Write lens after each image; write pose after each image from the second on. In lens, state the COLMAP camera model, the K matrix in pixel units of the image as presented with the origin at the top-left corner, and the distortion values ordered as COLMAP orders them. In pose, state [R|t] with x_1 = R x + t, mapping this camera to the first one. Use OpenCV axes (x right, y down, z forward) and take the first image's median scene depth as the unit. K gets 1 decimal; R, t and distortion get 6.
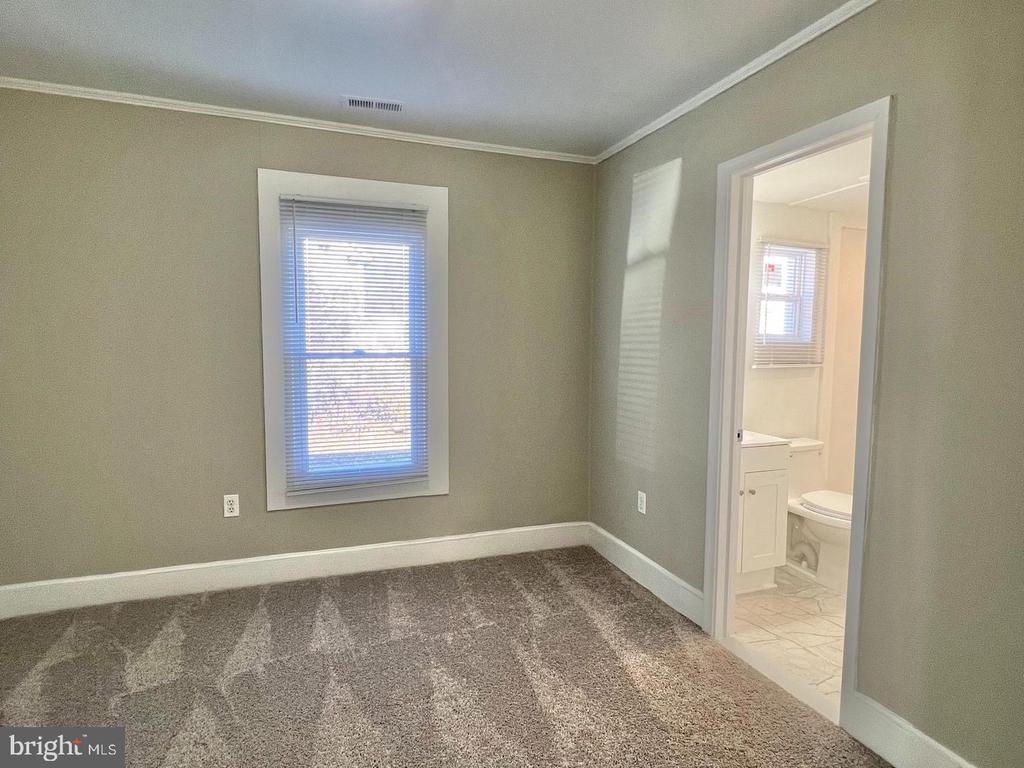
lens RADIAL K [[558.9, 0, 514.1], [0, 558.9, 386.1], [0, 0, 1]] dist [-0.003894, -0.000423]
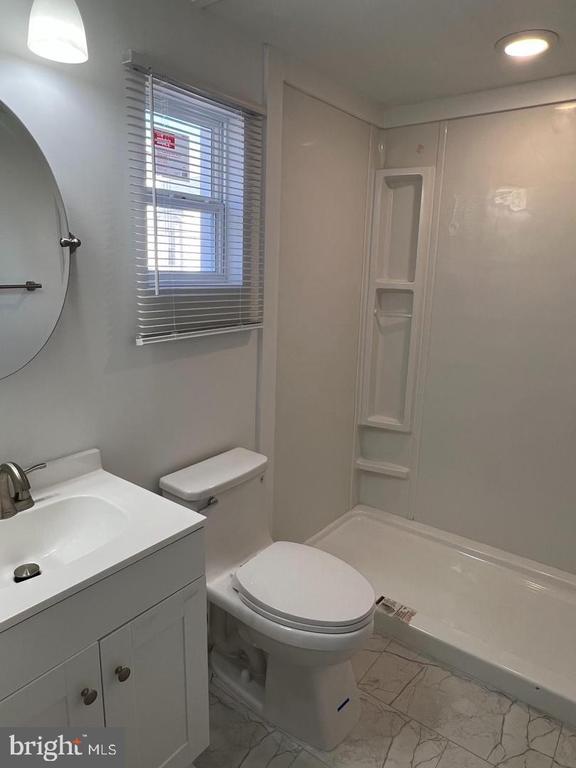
lens RADIAL K [[499.9, 0, 288.1], [0, 499.9, 382.4], [0, 0, 1]] dist [-0.002038, -0.000437]
pose [[0.850152, -0.109102, 0.515111, 0.299228], [0.022603, 0.984958, 0.171312, -0.069545], [-0.526053, -0.133998, 0.839829, 0.535784]]
